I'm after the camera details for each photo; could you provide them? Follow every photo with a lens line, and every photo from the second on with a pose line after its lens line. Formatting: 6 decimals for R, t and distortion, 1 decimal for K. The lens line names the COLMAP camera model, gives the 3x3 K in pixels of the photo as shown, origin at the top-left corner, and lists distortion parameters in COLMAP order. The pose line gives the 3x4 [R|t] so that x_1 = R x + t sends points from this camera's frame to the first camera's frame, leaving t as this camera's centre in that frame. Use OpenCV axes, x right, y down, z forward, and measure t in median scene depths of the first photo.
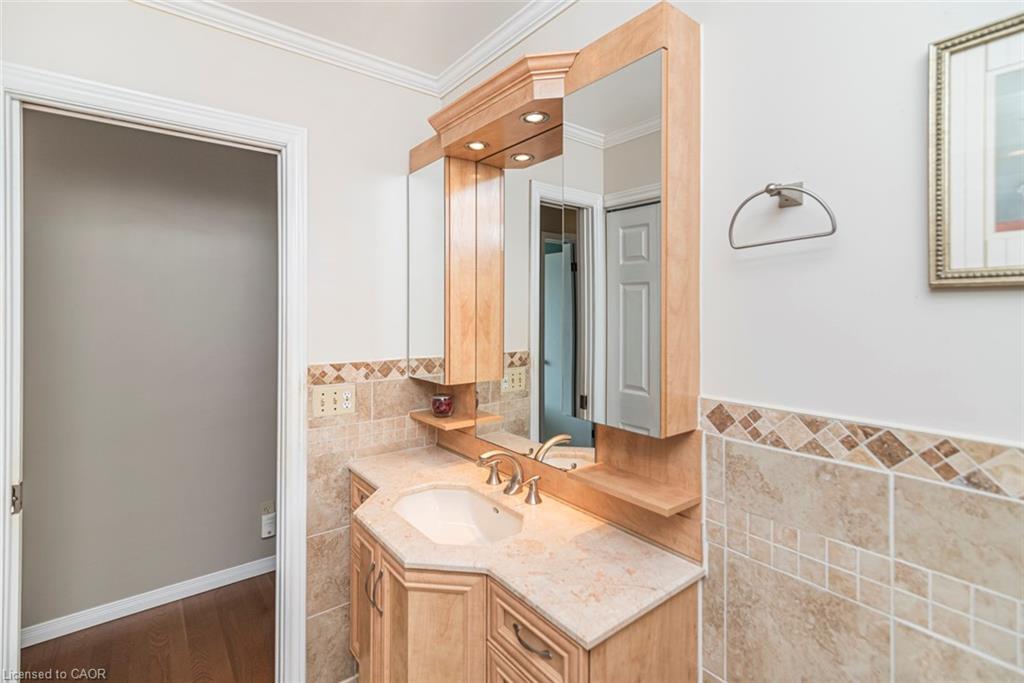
lens RADIAL K [[473.4, 0, 511.8], [0, 473.4, 308.8], [0, 0, 1]] dist [0.016288, -0.000401]
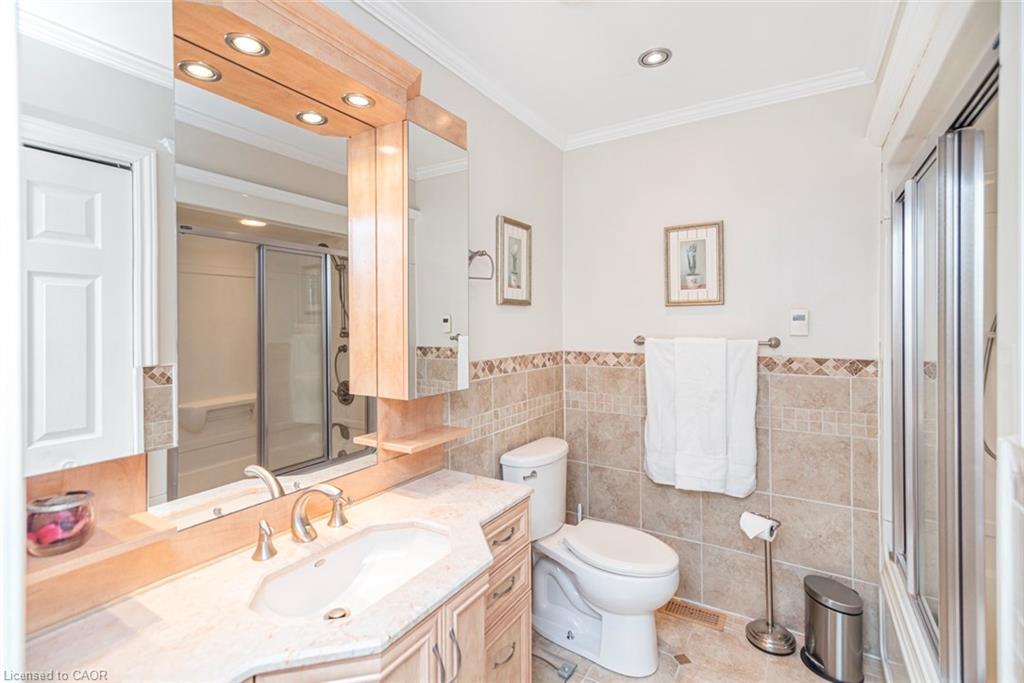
lens RADIAL K [[473.4, 0, 512.1], [0, 473.4, 330.3], [0, 0, 1]] dist [0.016288, -0.000401]
pose [[-0.344639, -0.012728, 0.938649, -1.473242], [0.002250, 0.999894, 0.014384, 0.060251], [-0.938732, 0.007069, -0.344574, 1.654604]]
